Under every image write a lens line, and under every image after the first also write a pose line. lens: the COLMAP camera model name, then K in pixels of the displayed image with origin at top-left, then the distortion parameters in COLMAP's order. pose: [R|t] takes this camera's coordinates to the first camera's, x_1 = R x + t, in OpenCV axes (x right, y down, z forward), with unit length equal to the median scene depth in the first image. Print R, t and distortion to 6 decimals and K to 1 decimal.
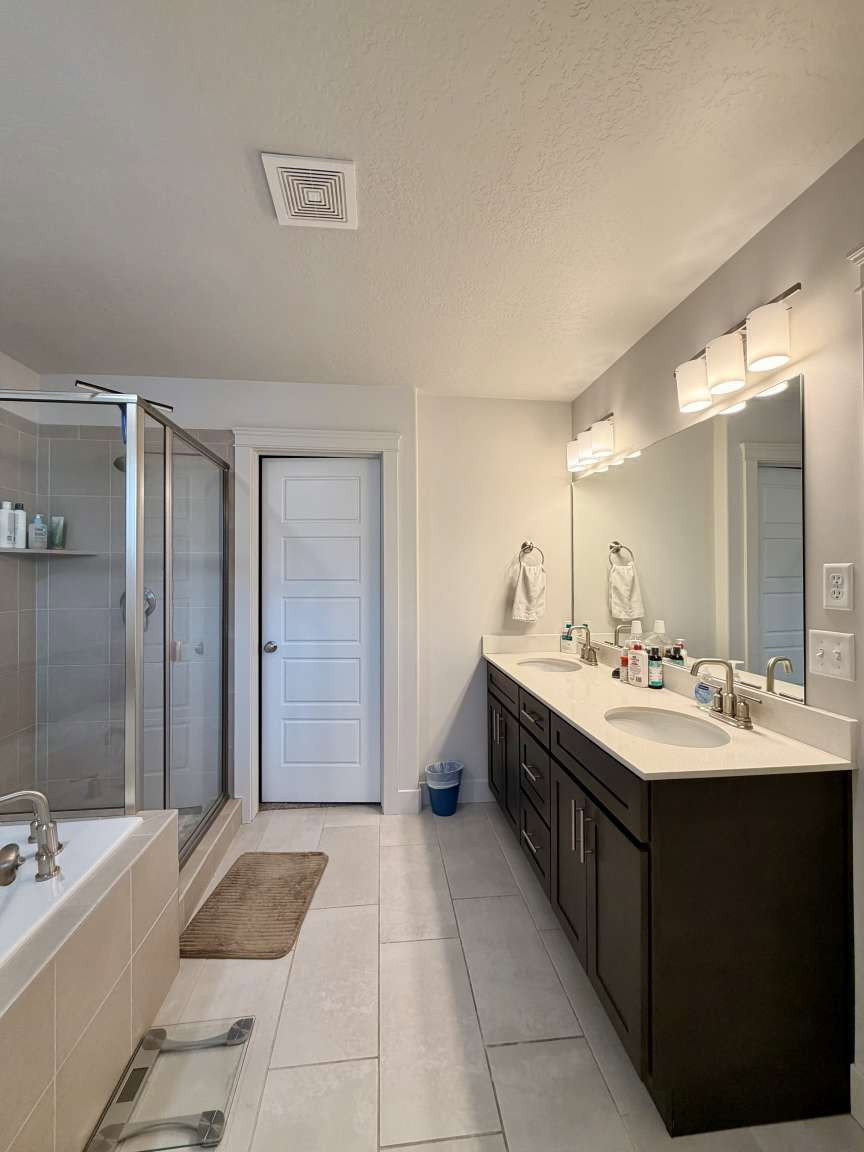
lens RADIAL K [[459.2, 0, 431.5], [0, 459.2, 572.6], [0, 0, 1]] dist [0.002019, -0.000164]
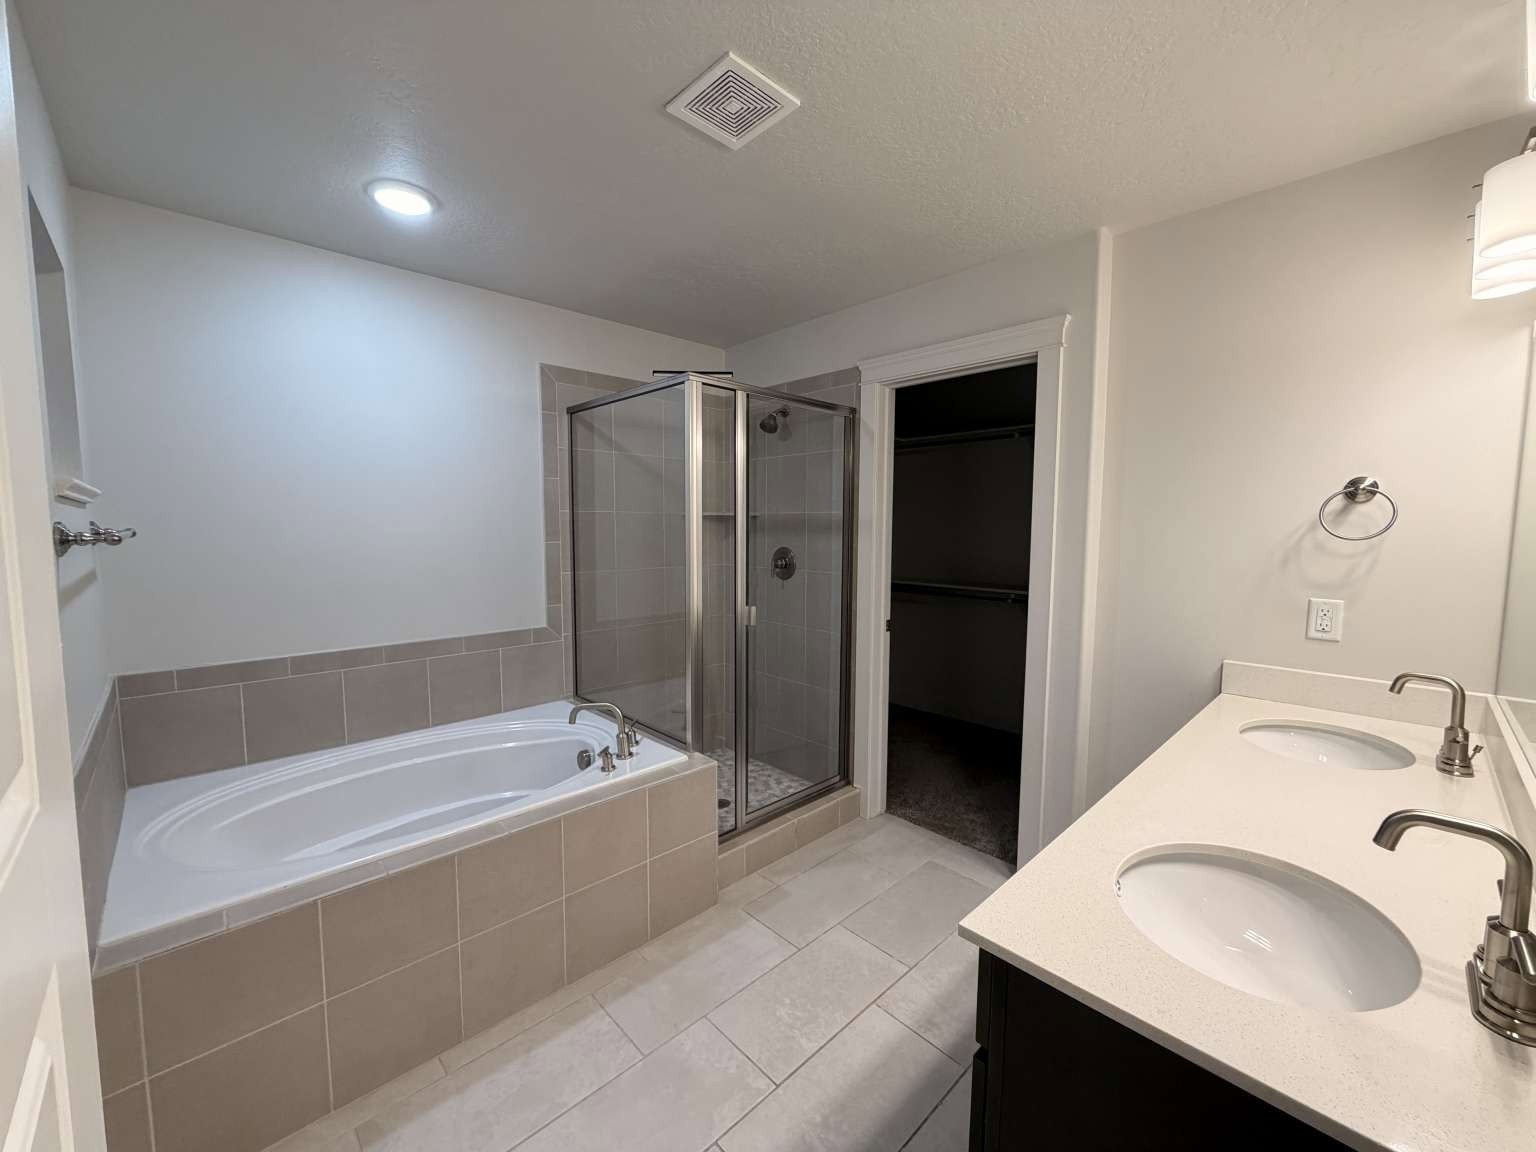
lens RADIAL K [[612.3, 0, 766.9], [0, 612.3, 577.4], [0, 0, 1]] dist [0.002019, -0.000164]
pose [[0.606480, 0.076402, -0.791419, 0.634673], [-0.001188, 0.995458, 0.095190, -0.048674], [0.795098, -0.056790, 0.603817, 0.264400]]
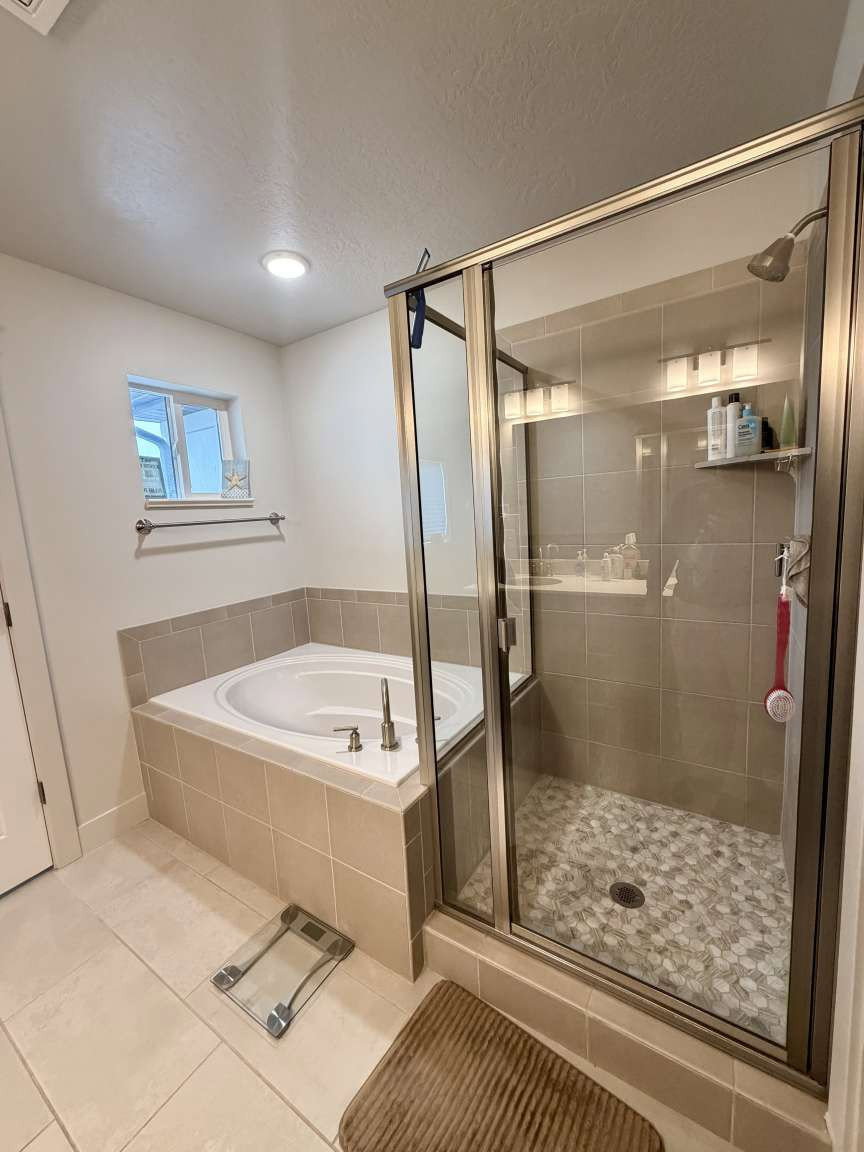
lens RADIAL K [[459.2, 0, 435.5], [0, 459.2, 568.6], [0, 0, 1]] dist [0.002019, -0.000164]
pose [[-0.631950, 0.140455, -0.762176, -0.029248], [0.070683, 0.989787, 0.123793, -0.003856], [0.771779, 0.024358, -0.635424, 1.607326]]
